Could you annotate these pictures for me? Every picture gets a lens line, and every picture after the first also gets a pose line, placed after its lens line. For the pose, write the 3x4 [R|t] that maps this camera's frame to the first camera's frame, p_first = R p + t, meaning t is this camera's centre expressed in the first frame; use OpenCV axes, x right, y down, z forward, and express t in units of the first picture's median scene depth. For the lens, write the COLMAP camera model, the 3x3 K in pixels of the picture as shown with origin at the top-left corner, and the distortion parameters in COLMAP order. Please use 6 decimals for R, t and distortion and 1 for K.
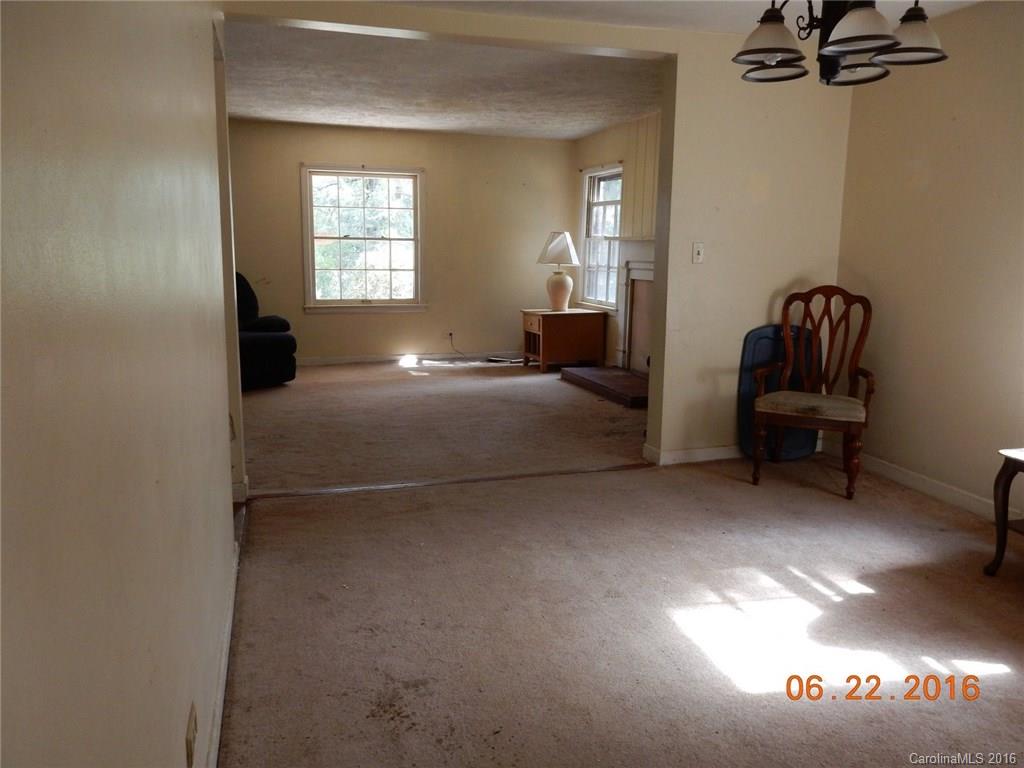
lens RADIAL K [[741.8, 0, 512.0], [0, 741.8, 384.0], [0, 0, 1]] dist [0.008726, -0.000175]
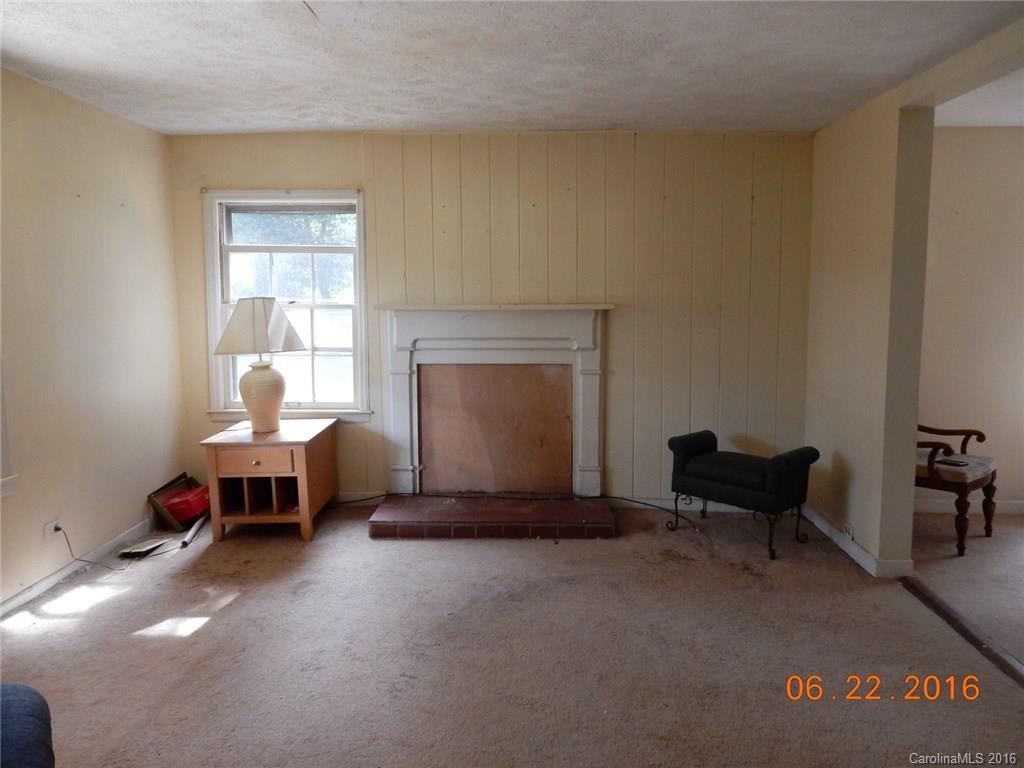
lens RADIAL K [[741.8, 0, 512.0], [0, 741.8, 384.0], [0, 0, 1]] dist [0.008726, -0.000175]
pose [[0.326140, -0.108235, 0.939105, -0.457091], [0.173731, 0.983366, 0.053002, -0.143922], [-0.929220, 0.145866, 0.339519, 0.683958]]
